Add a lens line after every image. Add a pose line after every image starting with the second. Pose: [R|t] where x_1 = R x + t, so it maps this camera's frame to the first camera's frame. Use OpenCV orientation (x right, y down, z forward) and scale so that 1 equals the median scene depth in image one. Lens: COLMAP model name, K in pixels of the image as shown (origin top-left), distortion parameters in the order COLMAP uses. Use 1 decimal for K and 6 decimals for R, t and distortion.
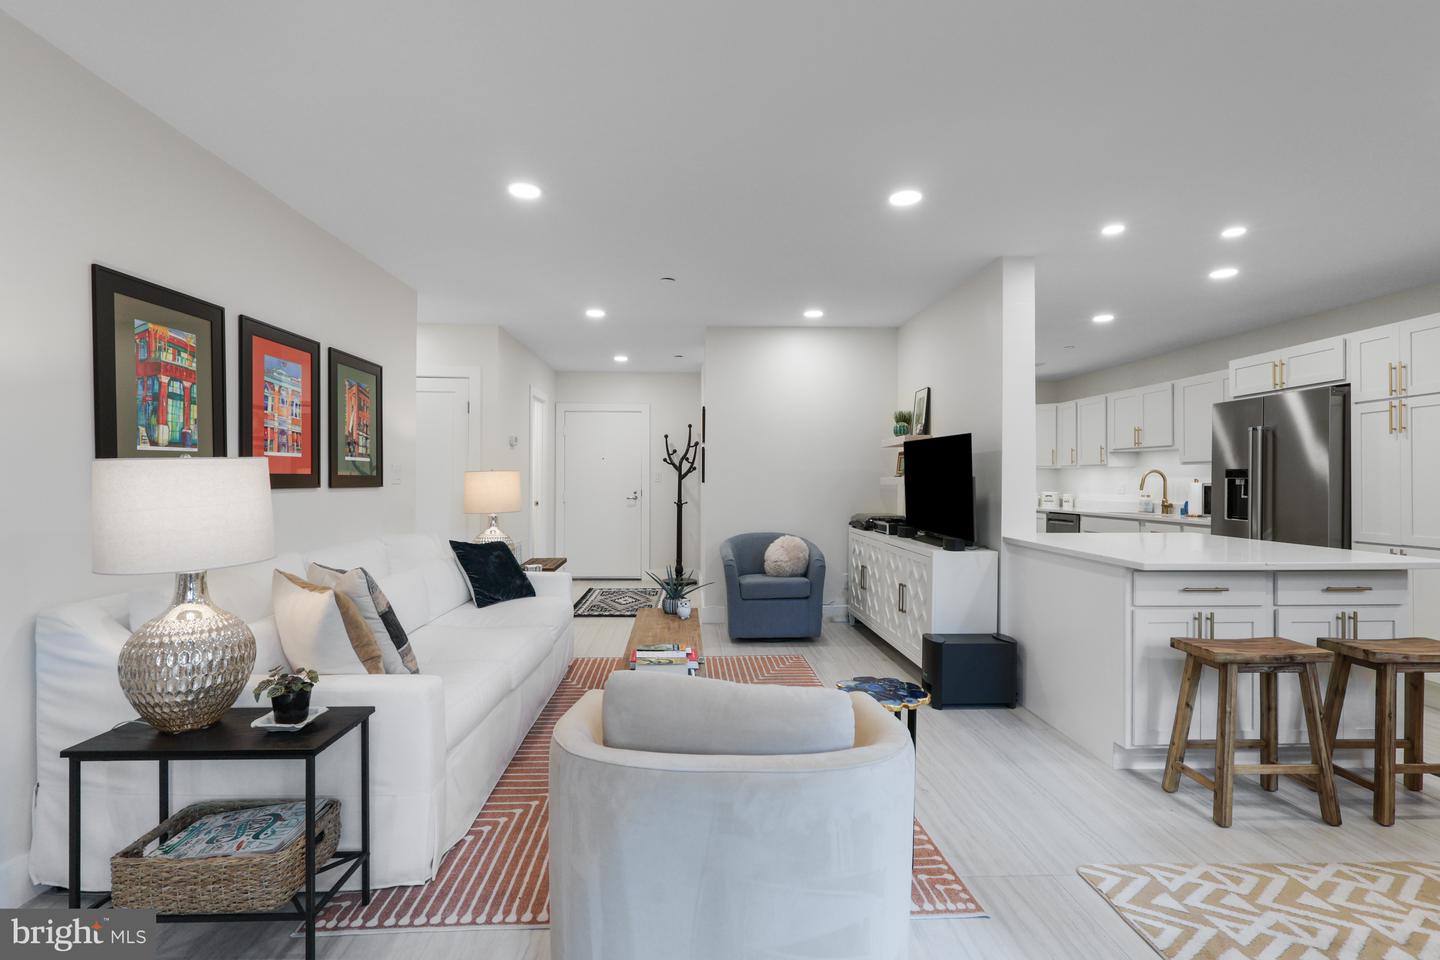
lens RADIAL K [[668.4, 0, 718.3], [0, 668.4, 481.4], [0, 0, 1]] dist [0.002963, 0.000012]
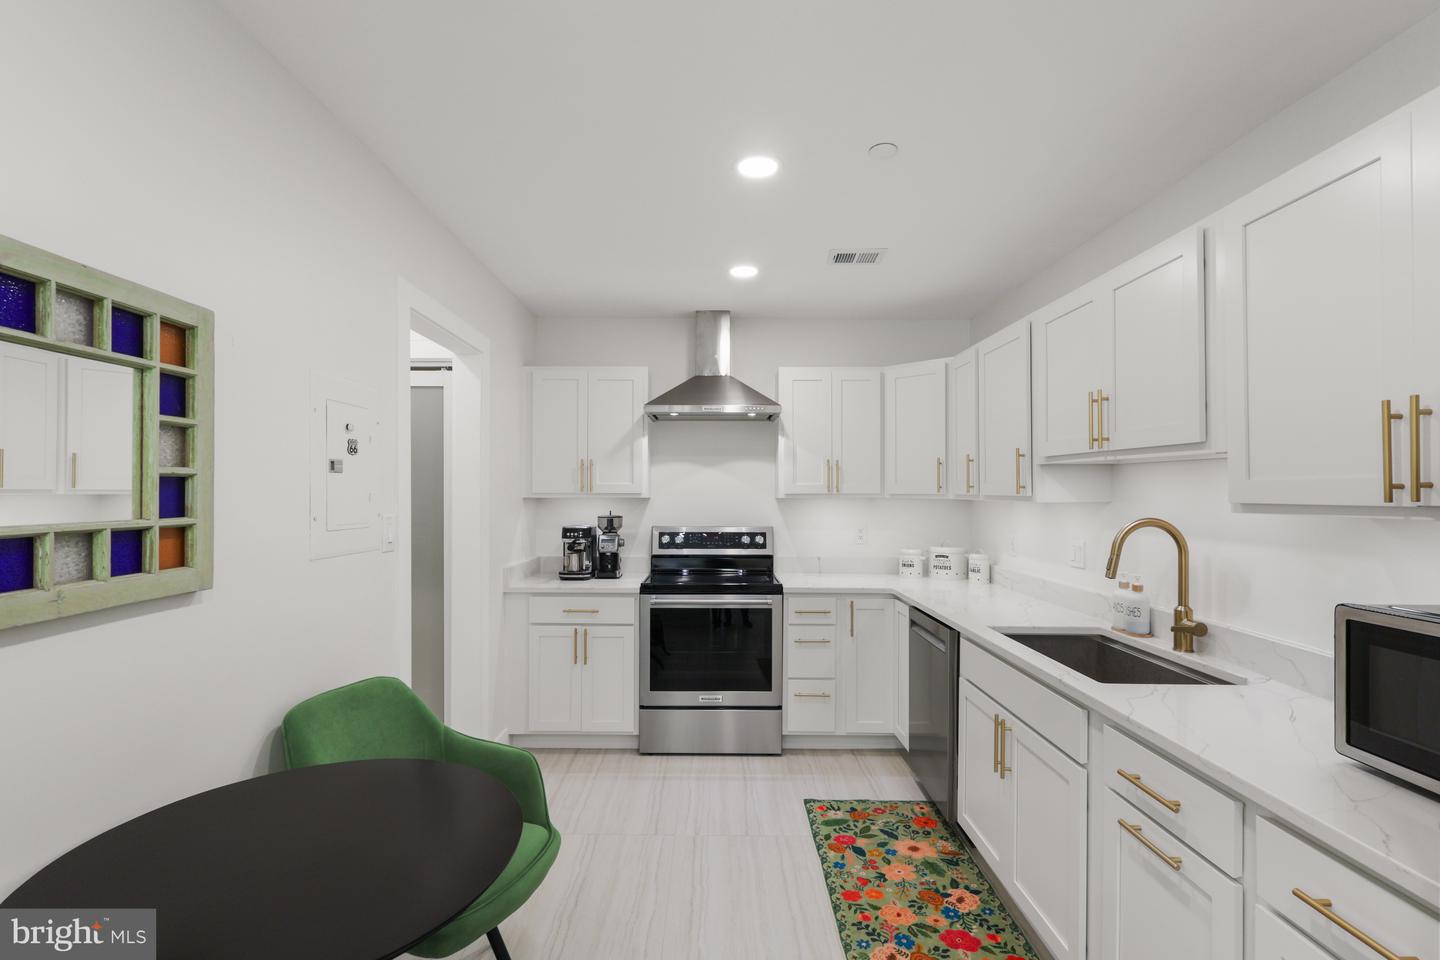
lens RADIAL K [[668.4, 0, 712.9], [0, 668.4, 485.4], [0, 0, 1]] dist [0.002963, 0.000012]
pose [[0.998795, -0.002287, -0.049015, 0.870151], [0.001857, 0.999959, -0.008820, -0.059986], [0.049033, 0.008719, 0.998759, 1.266604]]
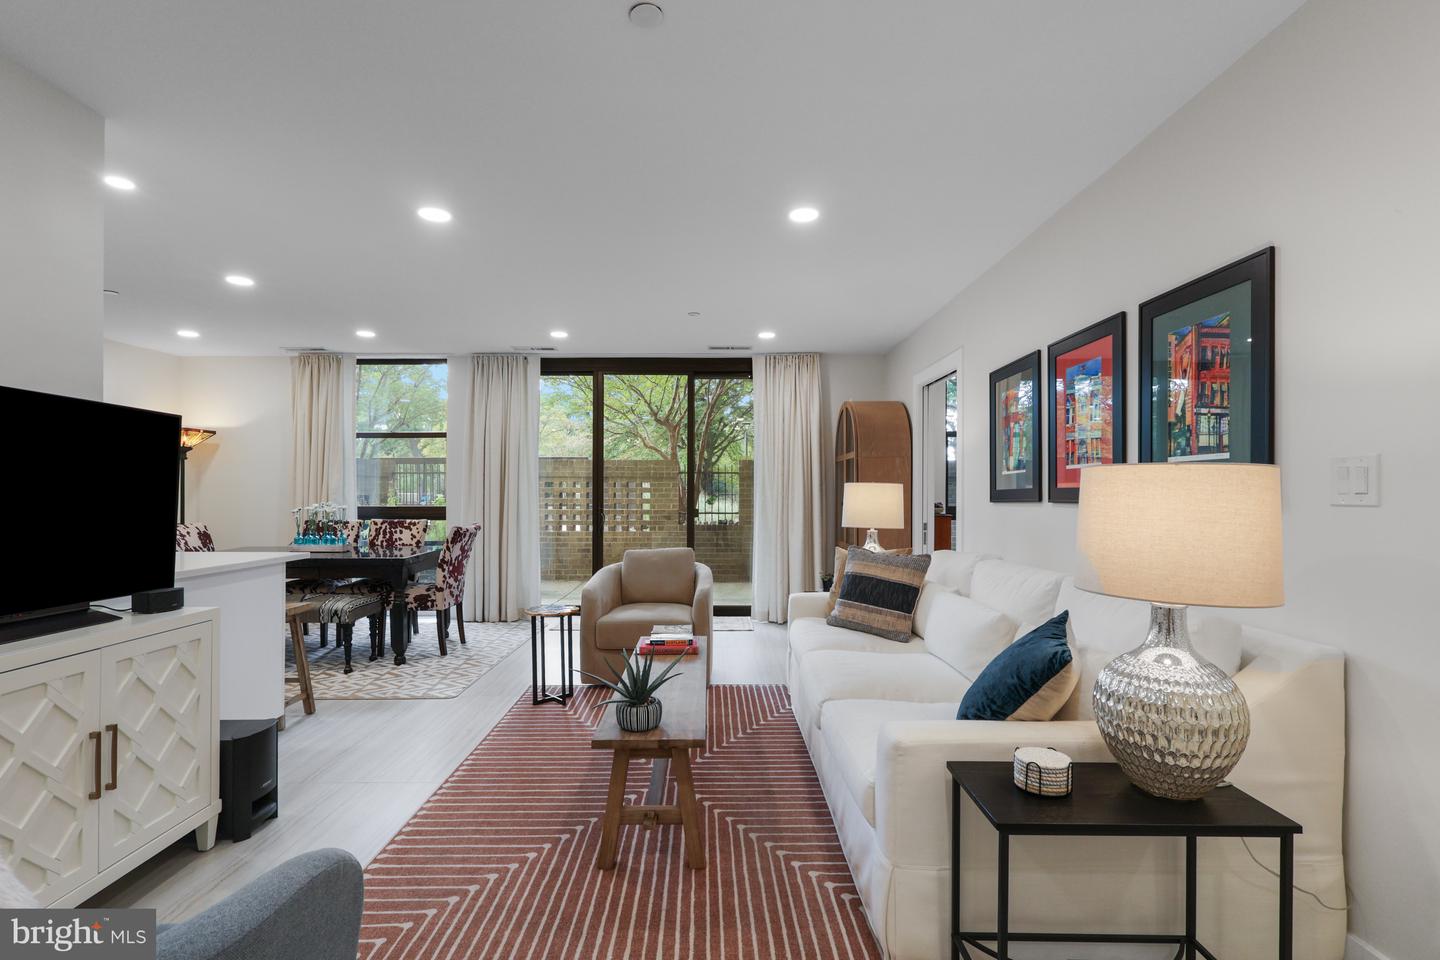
lens RADIAL K [[668.4, 0, 716.5], [0, 668.4, 490.3], [0, 0, 1]] dist [0.002963, 0.000012]
pose [[-0.999109, -0.001876, 0.042162, -0.177995], [-0.001885, 0.999998, -0.000178, -0.005298], [-0.042161, -0.000257, -0.999111, 1.808822]]
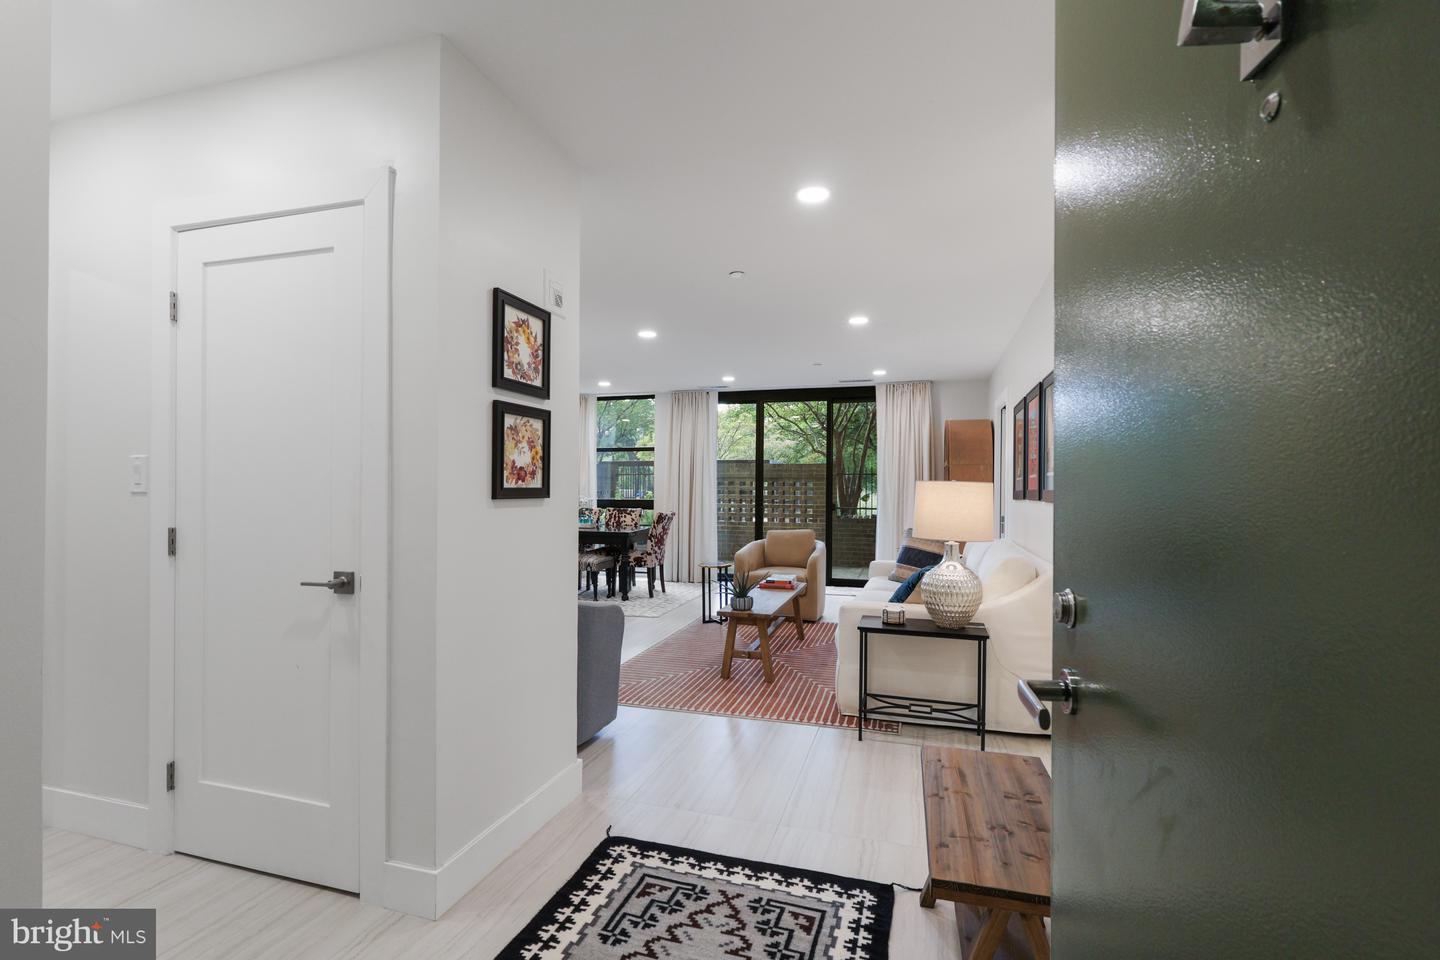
lens RADIAL K [[668.4, 0, 713.6], [0, 668.4, 488.5], [0, 0, 1]] dist [0.002963, 0.000012]
pose [[-0.942560, -0.007597, 0.333949, -0.411197], [-0.007563, 0.999970, 0.001399, -0.008188], [-0.333950, -0.001207, -0.942590, 2.304653]]
